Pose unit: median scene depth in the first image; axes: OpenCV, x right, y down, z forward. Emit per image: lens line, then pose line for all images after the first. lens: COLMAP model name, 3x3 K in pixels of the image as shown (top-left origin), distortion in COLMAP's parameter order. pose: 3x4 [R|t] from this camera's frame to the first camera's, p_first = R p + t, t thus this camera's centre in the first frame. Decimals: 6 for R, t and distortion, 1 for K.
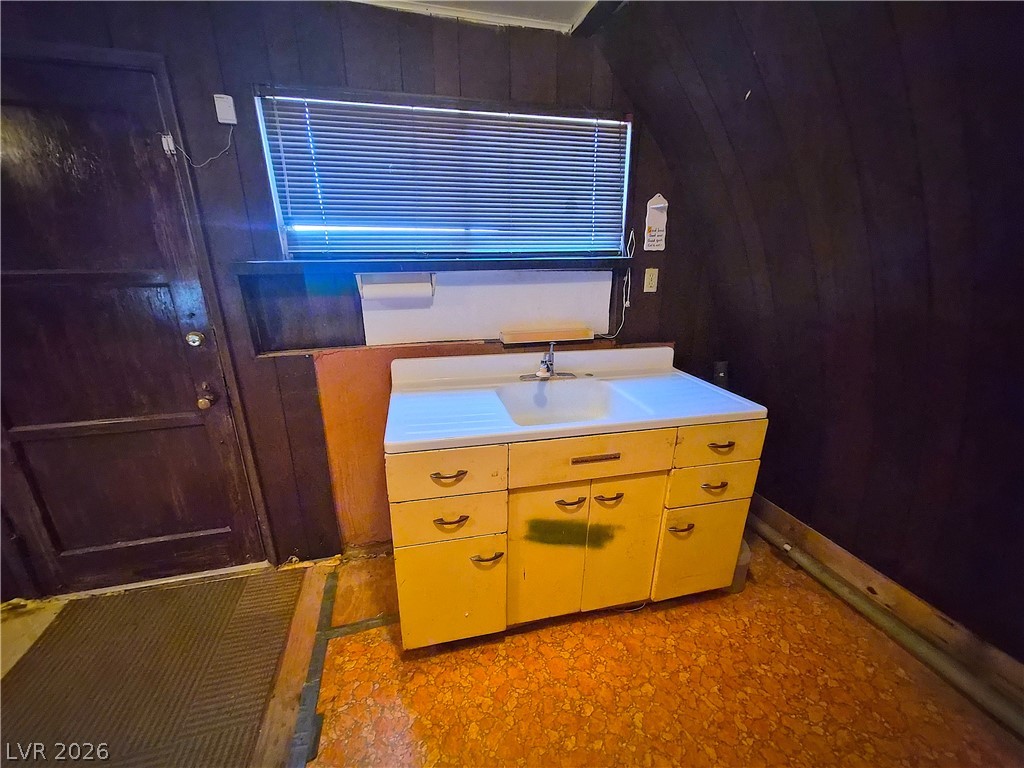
lens RADIAL K [[403.5, 0, 505.5], [0, 403.5, 384.0], [0, 0, 1]] dist [0.000777, -0.000356]
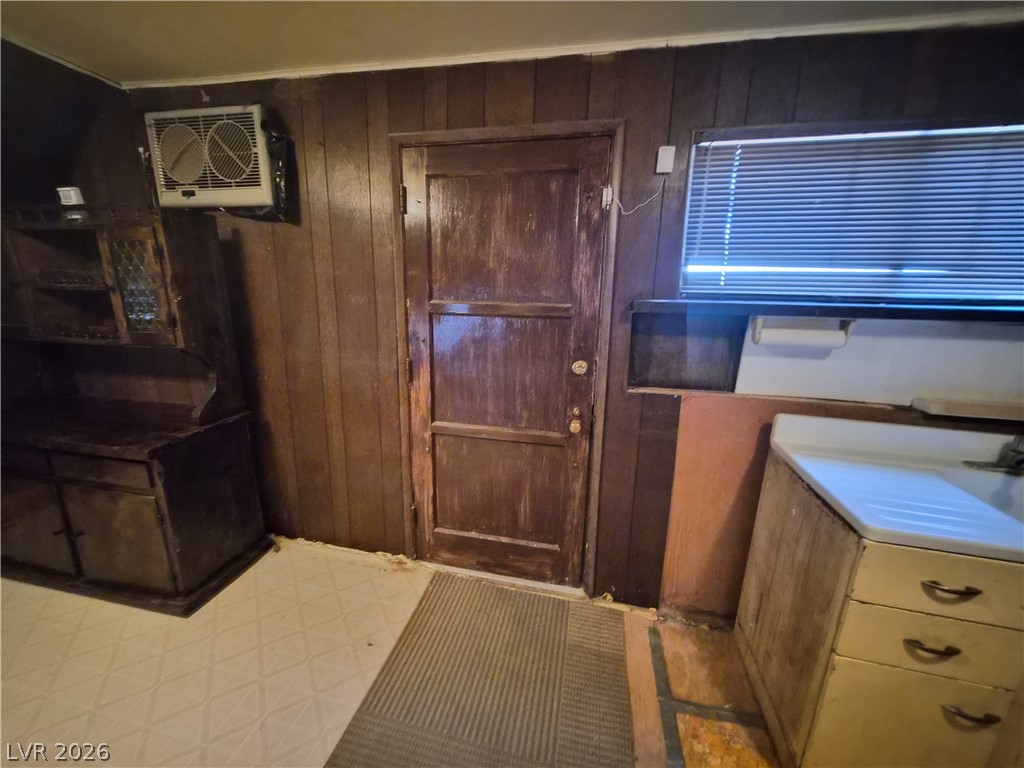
lens RADIAL K [[403.5, 0, 505.5], [0, 403.5, 384.0], [0, 0, 1]] dist [0.000777, -0.000356]
pose [[0.889996, 0.124895, -0.438529, -0.430104], [-0.163064, 0.985332, -0.050312, 0.016747], [0.425813, 0.116286, 0.897307, -0.049197]]
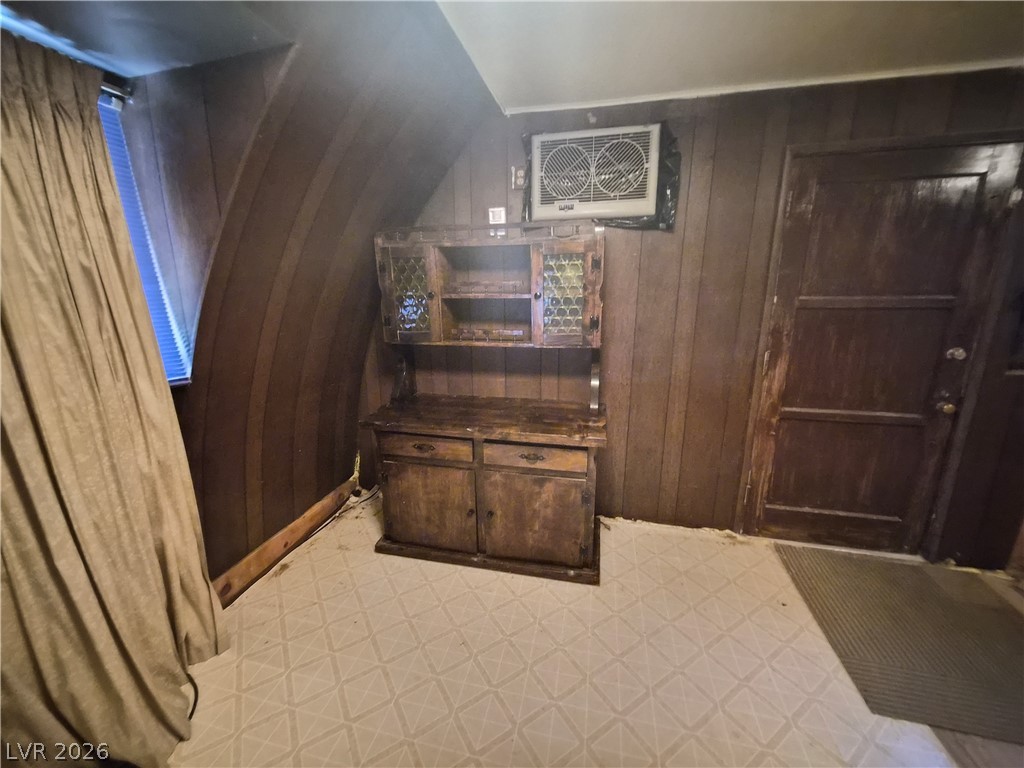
lens RADIAL K [[404.0, 0, 512.0], [0, 404.0, 384.0], [0, 0, 1]] dist [-0.000248, -0.003059]
pose [[0.879357, 0.109298, -0.463450, -1.250913], [-0.133743, 0.990812, -0.020097, 0.160281], [0.456995, 0.079656, 0.885895, -0.585827]]
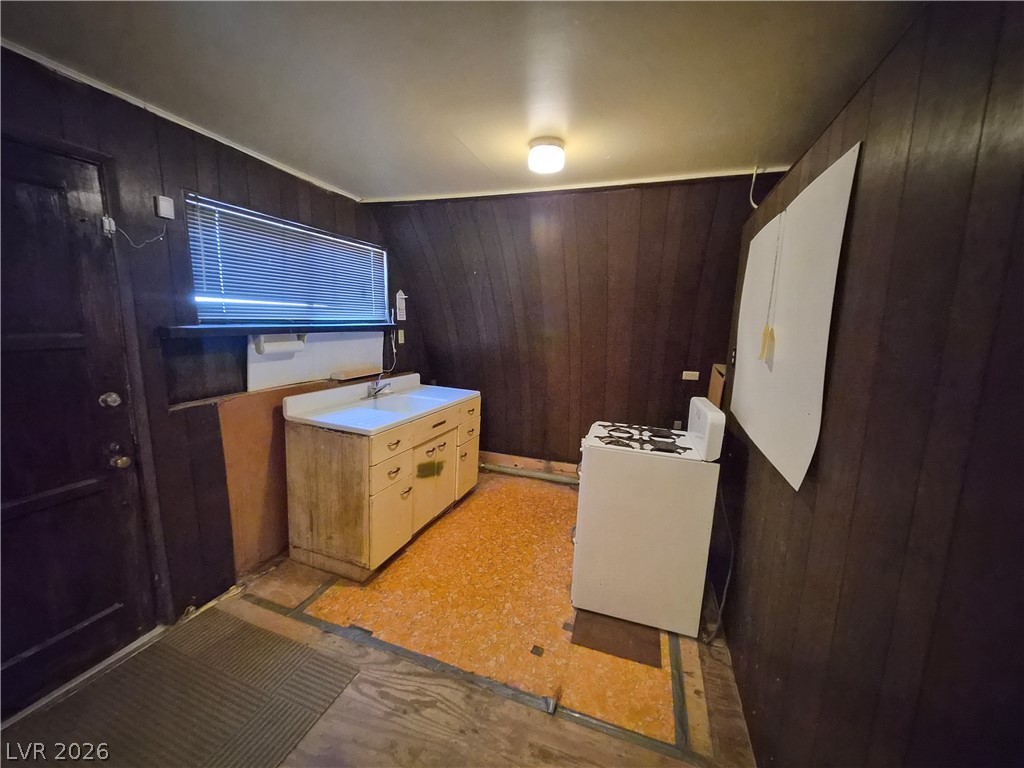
lens RADIAL K [[403.5, 0, 505.5], [0, 403.5, 384.0], [0, 0, 1]] dist [0.000777, -0.000356]
pose [[0.559466, -0.109552, 0.821582, -0.962220], [0.211983, 0.977172, -0.014054, 0.069649], [-0.801287, 0.182024, 0.569918, -0.356387]]
